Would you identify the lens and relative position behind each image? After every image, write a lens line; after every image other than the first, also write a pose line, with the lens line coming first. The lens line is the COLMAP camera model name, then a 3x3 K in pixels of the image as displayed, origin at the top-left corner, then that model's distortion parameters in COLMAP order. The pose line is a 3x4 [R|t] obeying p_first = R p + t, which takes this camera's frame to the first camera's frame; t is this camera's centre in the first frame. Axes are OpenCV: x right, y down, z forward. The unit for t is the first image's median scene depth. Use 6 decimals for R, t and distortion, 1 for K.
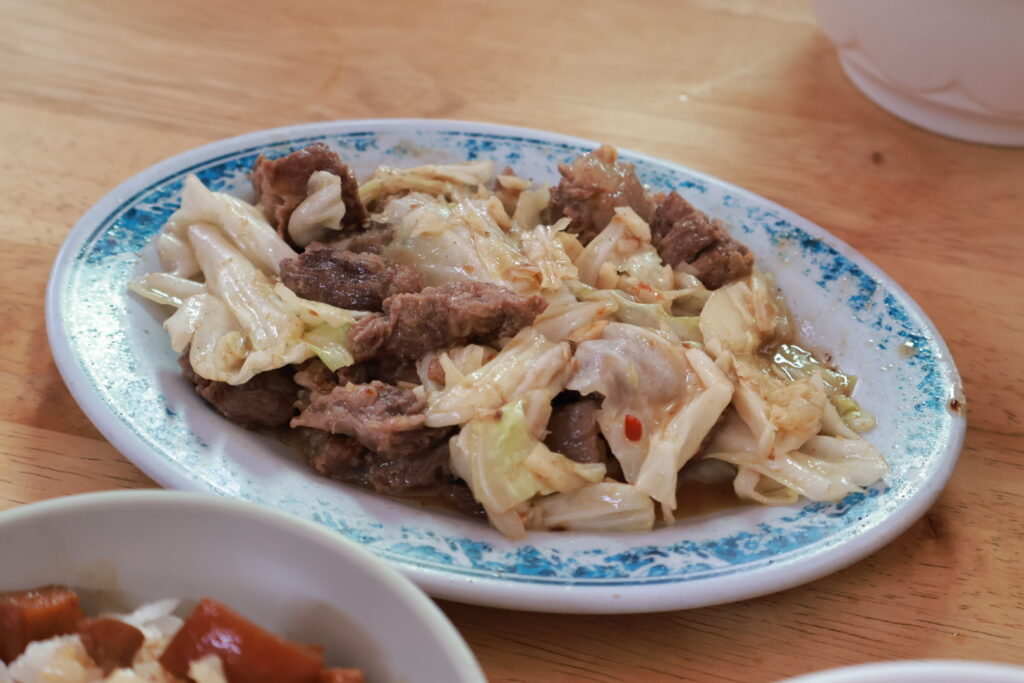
lens RADIAL K [[1656.0, 0, 512.0], [0, 1656.0, 341.5], [0, 0, 1]] dist [-0.002687, 0.128195]
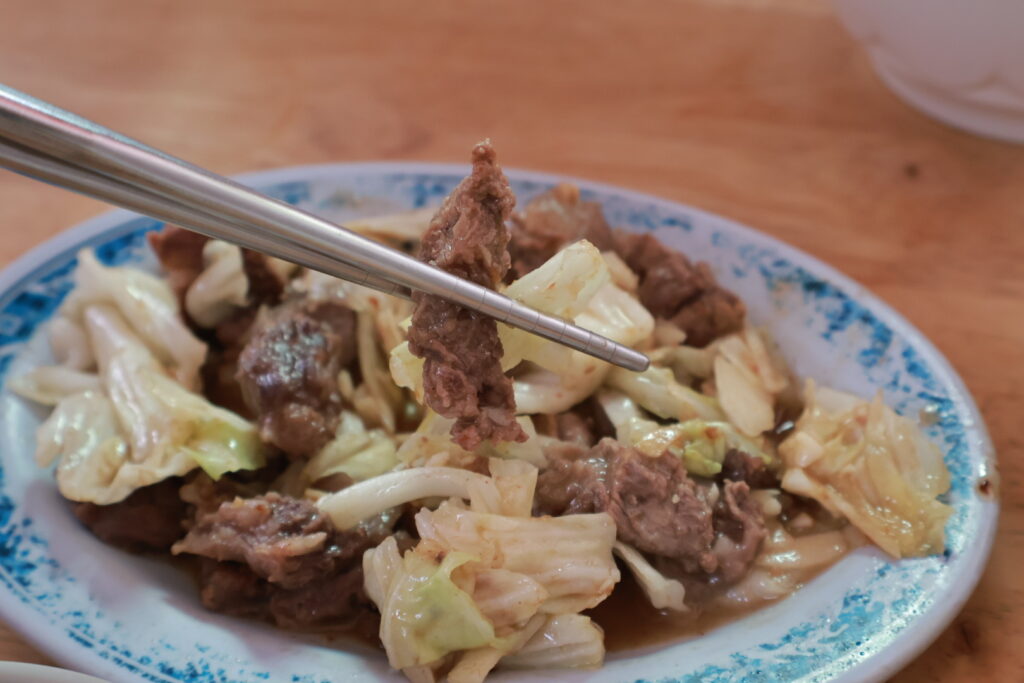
lens RADIAL K [[1656.0, 0, 512.0], [0, 1656.0, 341.5], [0, 0, 1]] dist [-0.002687, 0.128195]
pose [[0.993649, -0.055528, -0.097871, 0.118994], [0.055753, 0.998445, -0.000442, -0.043208], [0.097743, -0.005017, 0.995199, 0.173056]]
